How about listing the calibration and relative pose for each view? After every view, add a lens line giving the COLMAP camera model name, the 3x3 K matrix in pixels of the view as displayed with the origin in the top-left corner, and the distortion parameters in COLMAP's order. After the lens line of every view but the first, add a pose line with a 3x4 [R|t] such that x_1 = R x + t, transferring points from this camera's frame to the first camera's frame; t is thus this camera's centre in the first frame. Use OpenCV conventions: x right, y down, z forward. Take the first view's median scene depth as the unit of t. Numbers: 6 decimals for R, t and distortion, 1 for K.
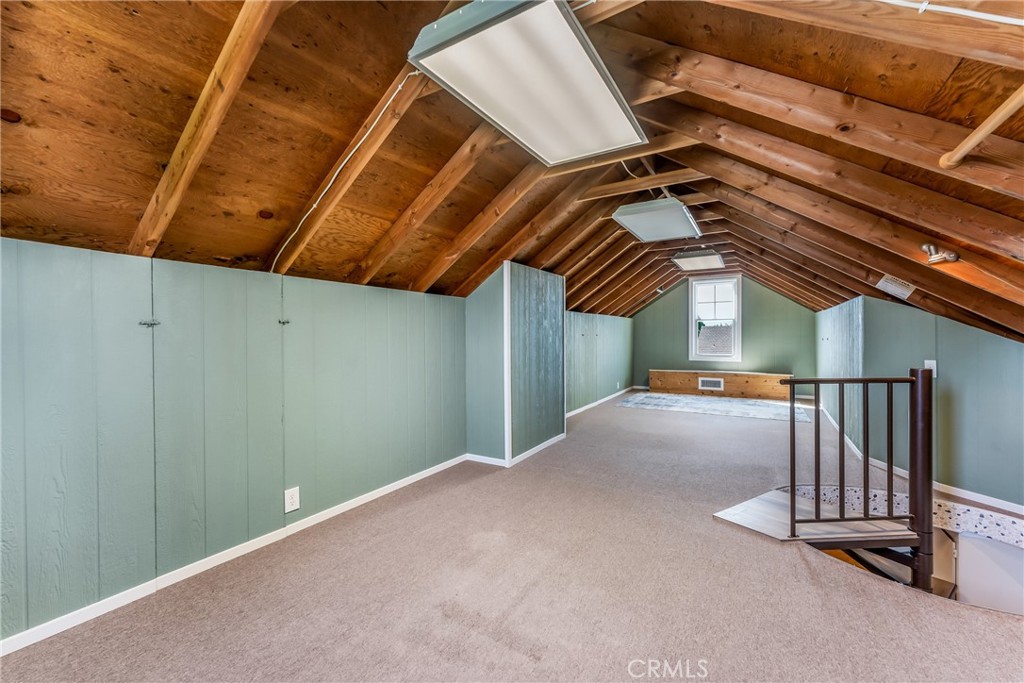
lens RADIAL K [[419.2, 0, 512.0], [0, 419.2, 341.5], [0, 0, 1]] dist [-0.000476, -0.000088]
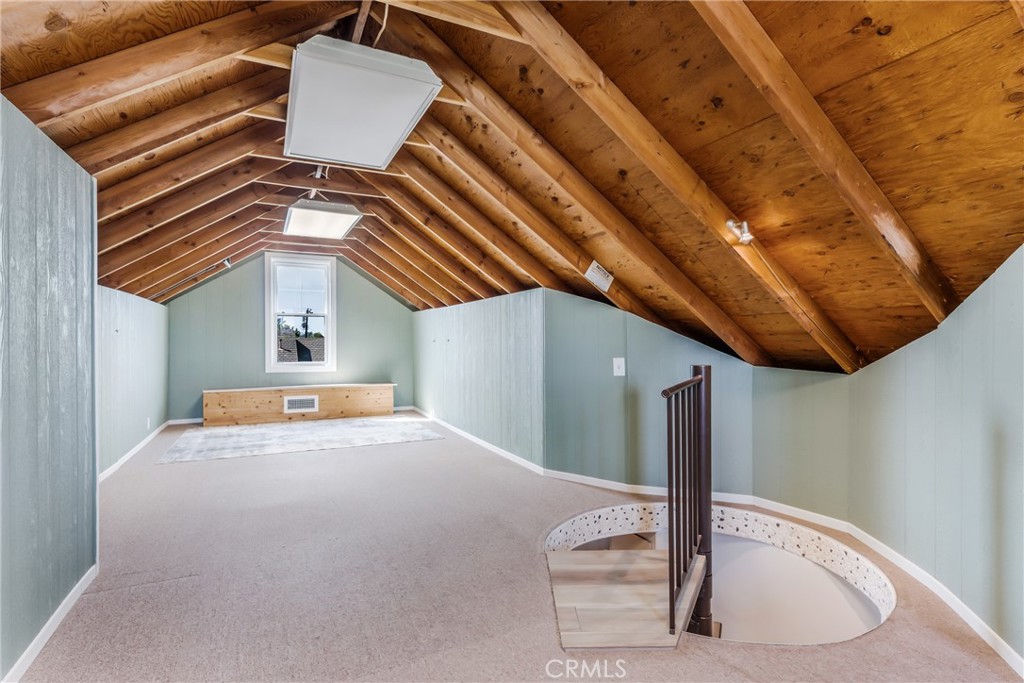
lens RADIAL K [[497.7, 0, 509.4], [0, 497.7, 346.5], [0, 0, 1]] dist [0.002942, 0.000792]
pose [[0.555451, -0.003471, 0.831542, -0.035402], [0.008157, 0.999966, -0.001275, 0.008034], [-0.831509, 0.007491, 0.555460, 0.259026]]
